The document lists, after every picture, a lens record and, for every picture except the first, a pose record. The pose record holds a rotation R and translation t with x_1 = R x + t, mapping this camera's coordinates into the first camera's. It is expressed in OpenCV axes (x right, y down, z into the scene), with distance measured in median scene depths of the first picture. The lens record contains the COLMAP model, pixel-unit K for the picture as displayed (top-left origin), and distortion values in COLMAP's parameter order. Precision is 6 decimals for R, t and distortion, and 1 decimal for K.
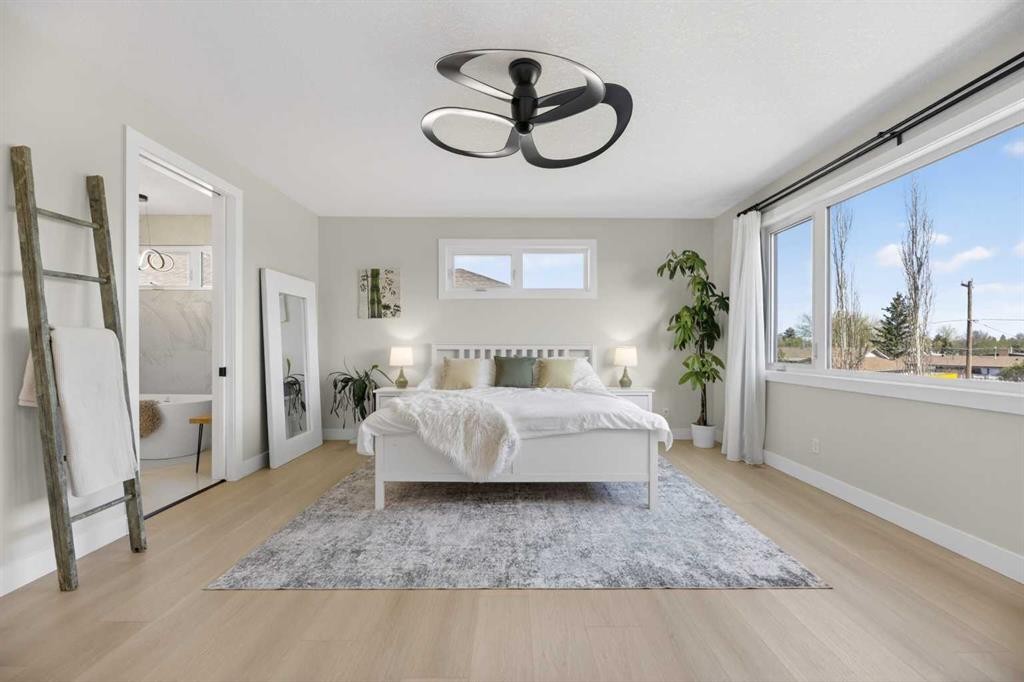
lens RADIAL K [[407.6, 0, 512.3], [0, 407.6, 343.2], [0, 0, 1]] dist [-0.000193, -0.000048]
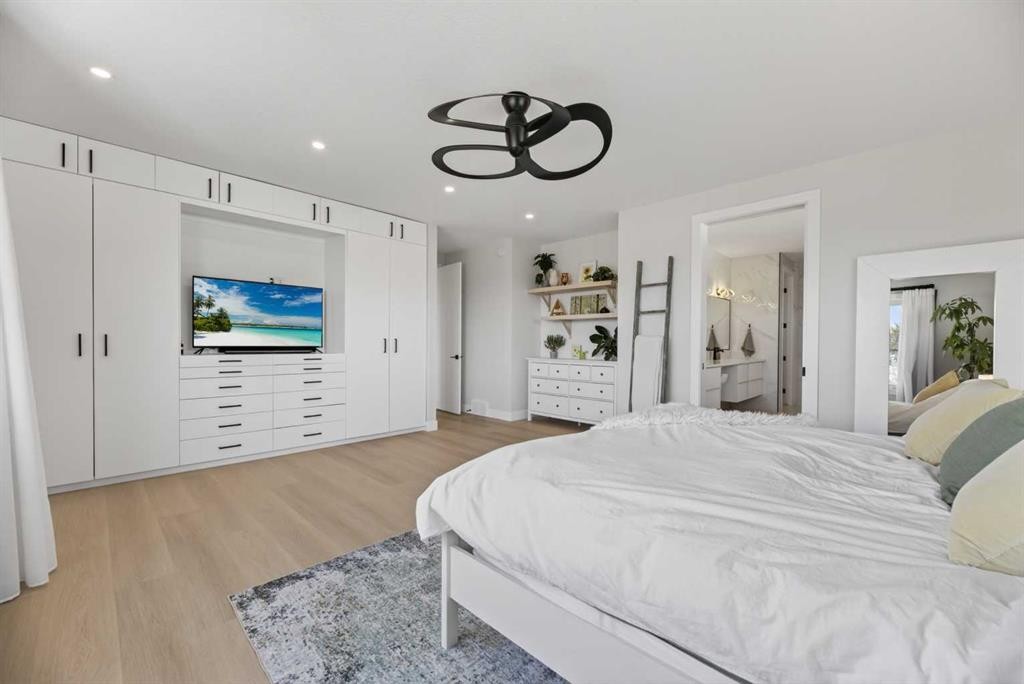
lens RADIAL K [[407.6, 0, 512.8], [0, 407.6, 346.7], [0, 0, 1]] dist [-0.000193, -0.000048]
pose [[-0.703122, 0.000778, -0.711069, 0.875930], [-0.003259, 0.999985, 0.004317, 0.012201], [0.711062, 0.005353, -0.703109, 1.879313]]
